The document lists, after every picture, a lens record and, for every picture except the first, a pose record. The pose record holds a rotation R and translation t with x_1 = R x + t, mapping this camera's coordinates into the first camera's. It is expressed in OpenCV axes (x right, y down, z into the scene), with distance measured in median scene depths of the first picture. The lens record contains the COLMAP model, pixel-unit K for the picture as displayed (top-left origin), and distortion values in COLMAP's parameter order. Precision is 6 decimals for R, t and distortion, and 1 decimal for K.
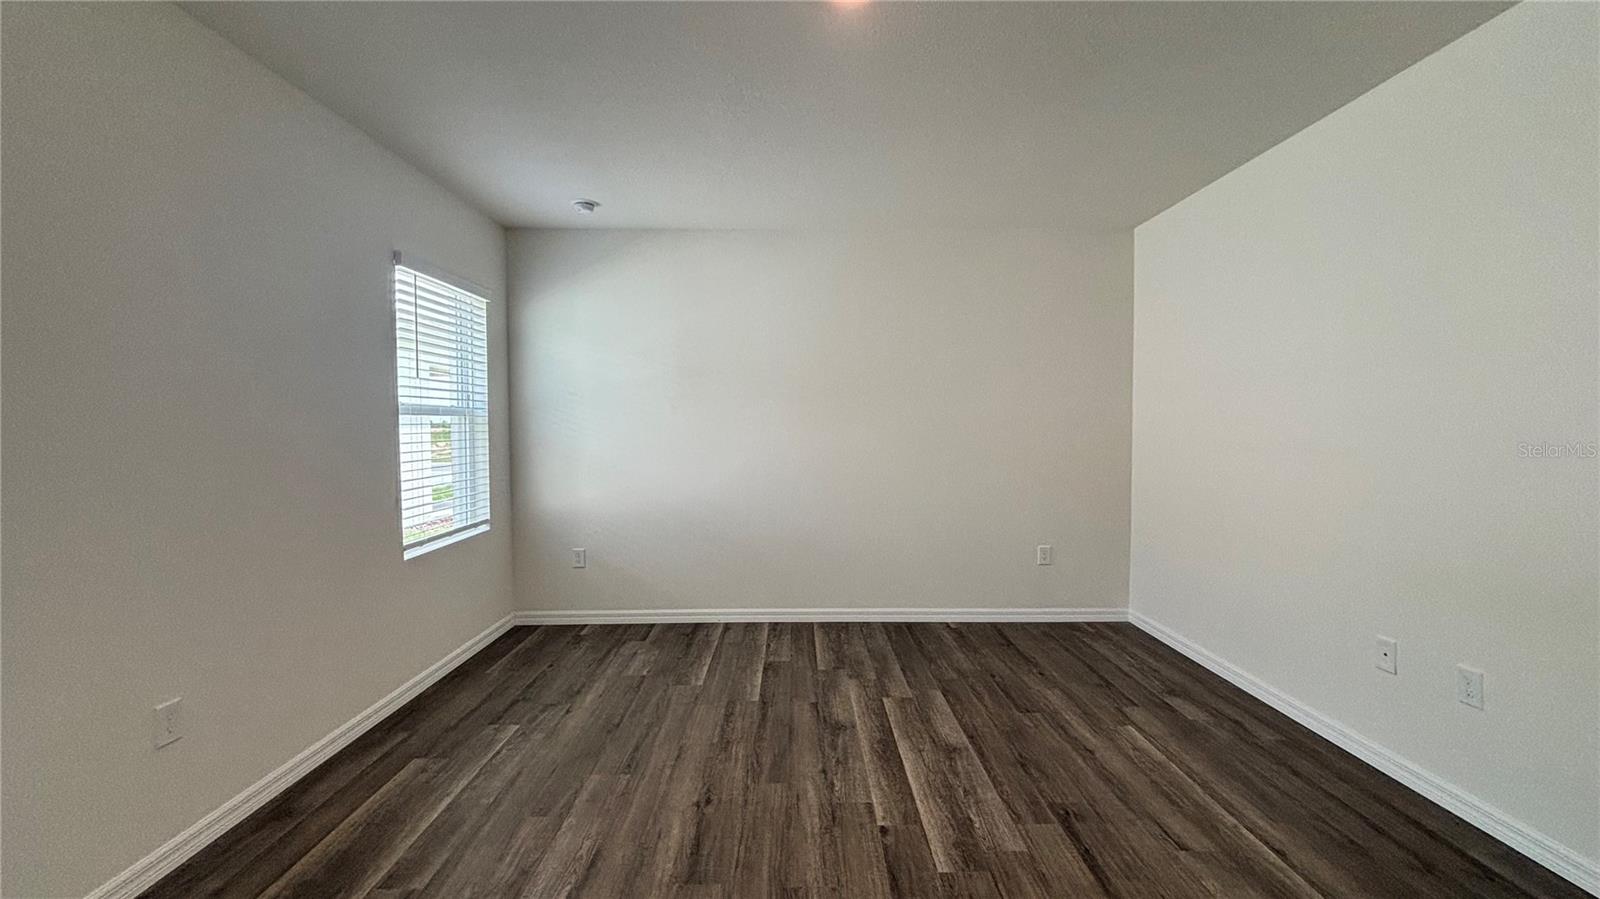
lens RADIAL K [[652.7, 0, 801.6], [0, 652.7, 458.4], [0, 0, 1]] dist [0.014357, 0.000274]
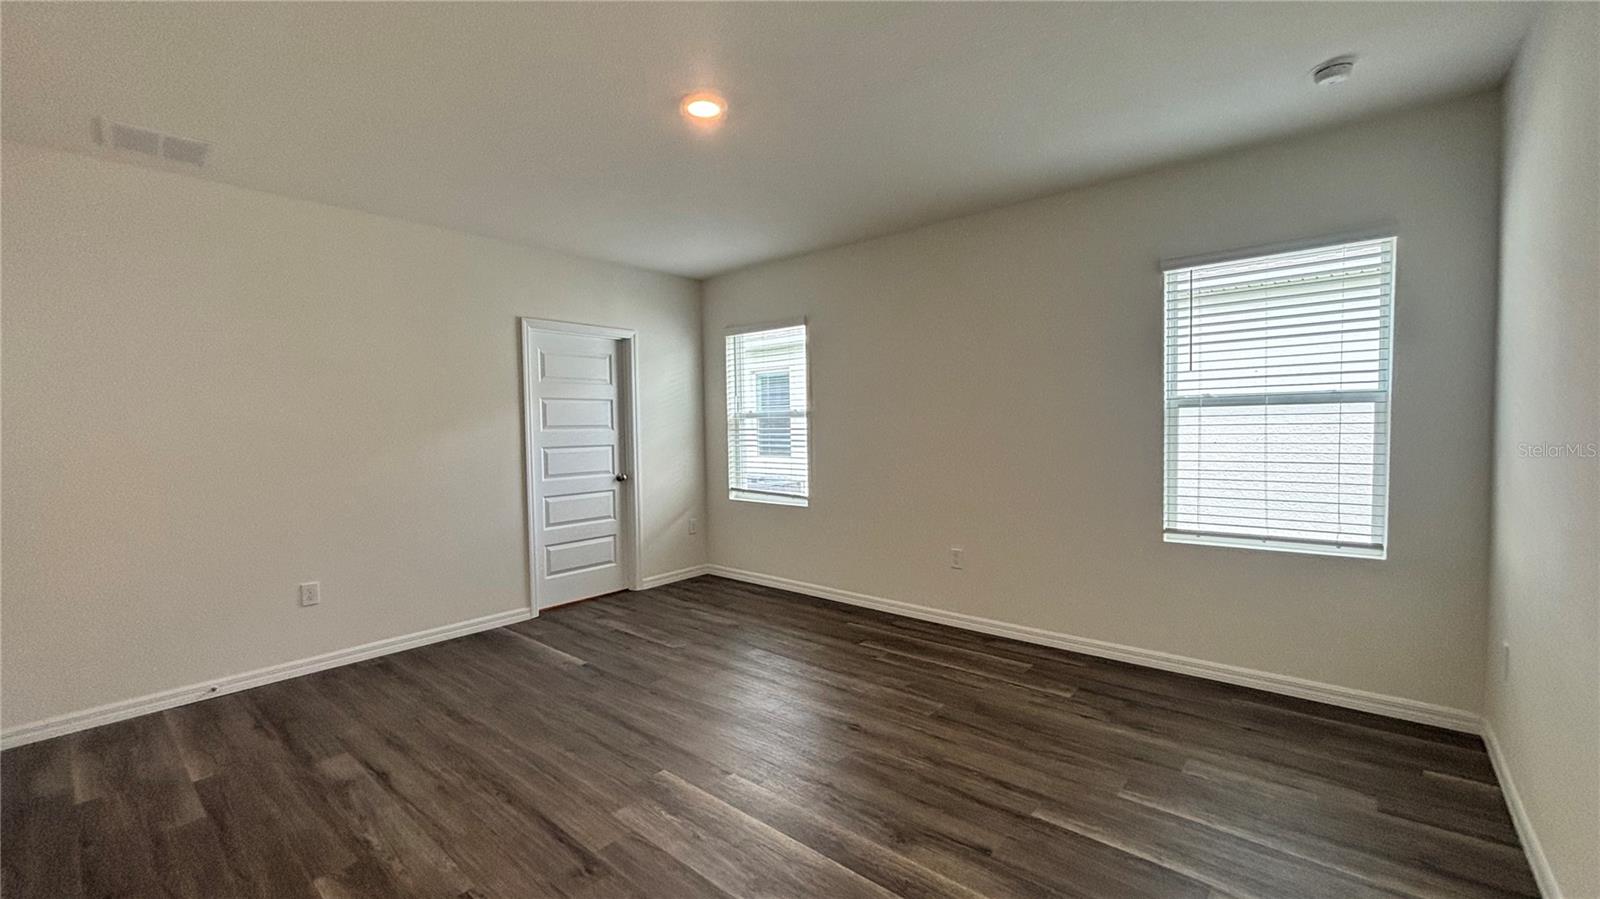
lens RADIAL K [[652.7, 0, 802.3], [0, 652.7, 459.4], [0, 0, 1]] dist [0.014357, 0.000274]
pose [[-0.656680, 0.057557, -0.751969, 0.745255], [-0.018678, 0.995536, 0.092511, -0.086913], [0.753938, 0.074796, -0.652674, 1.538277]]
